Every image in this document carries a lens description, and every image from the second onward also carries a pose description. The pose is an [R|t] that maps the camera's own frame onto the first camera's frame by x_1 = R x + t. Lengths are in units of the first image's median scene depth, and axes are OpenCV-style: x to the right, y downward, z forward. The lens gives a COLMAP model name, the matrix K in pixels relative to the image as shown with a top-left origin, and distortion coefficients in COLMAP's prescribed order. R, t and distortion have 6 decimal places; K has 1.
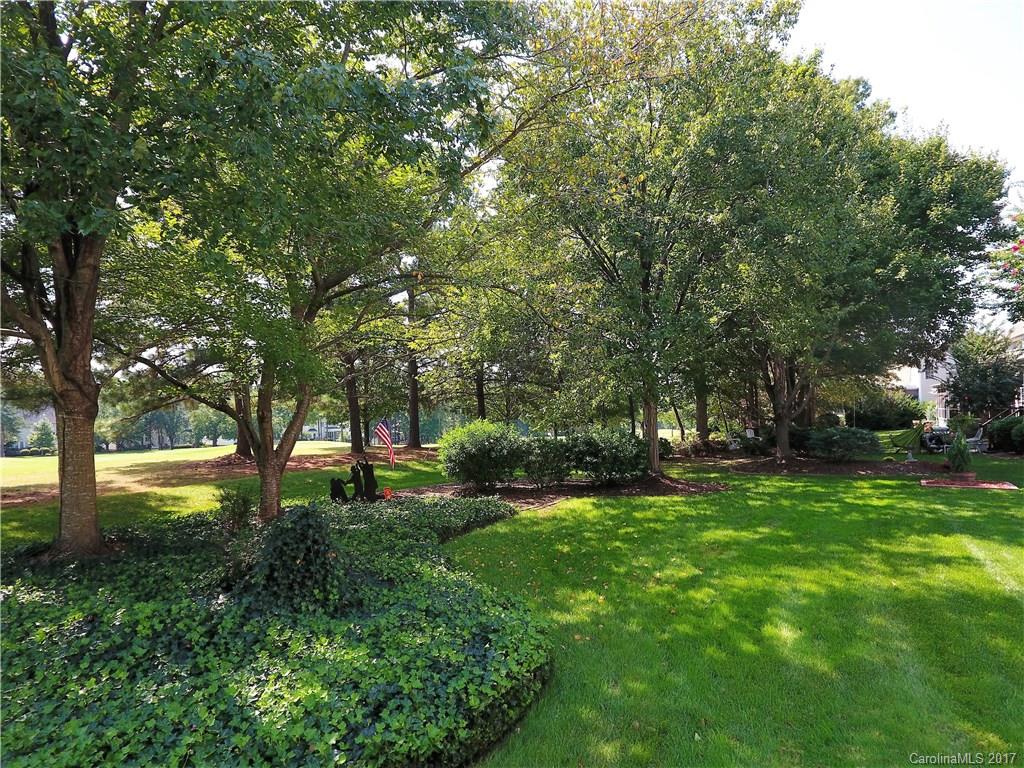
lens RADIAL K [[601.0, 0, 510.7], [0, 601.0, 387.4], [0, 0, 1]] dist [-0.000806, -0.001536]
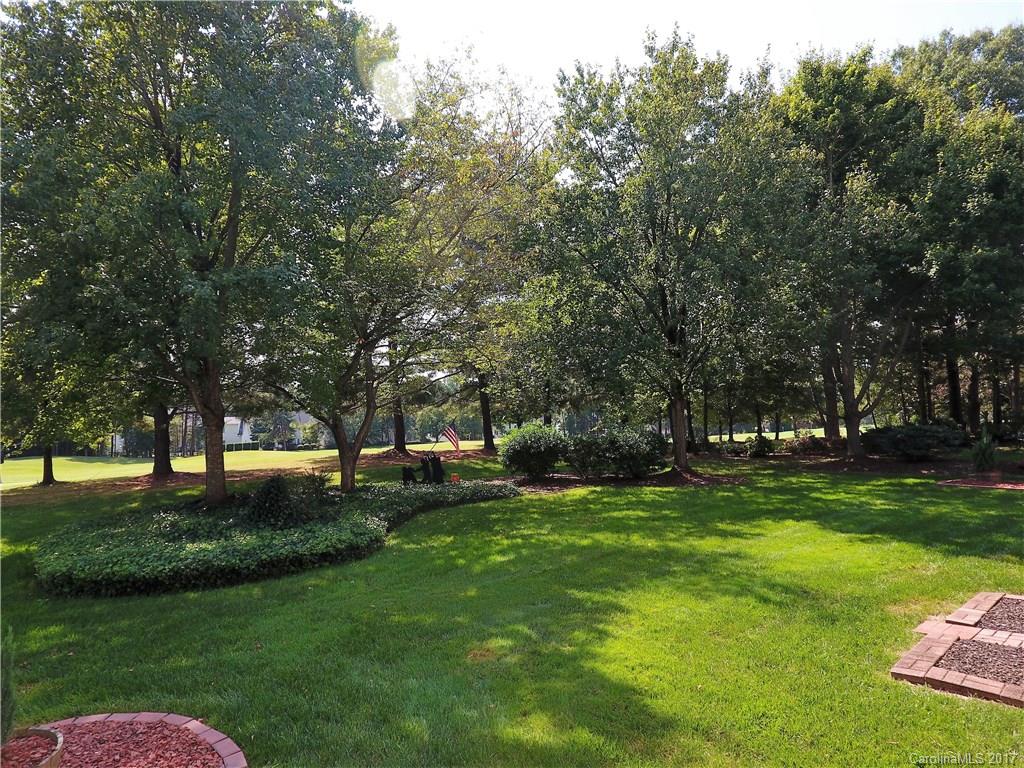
lens RADIAL K [[601.0, 0, 512.0], [0, 601.0, 382.2], [0, 0, 1]] dist [-0.000806, -0.001536]
pose [[0.936618, -0.033238, -0.348773, 0.376731], [0.032382, 0.999441, -0.008286, -0.021933], [0.348854, -0.003533, 0.937171, -0.187291]]
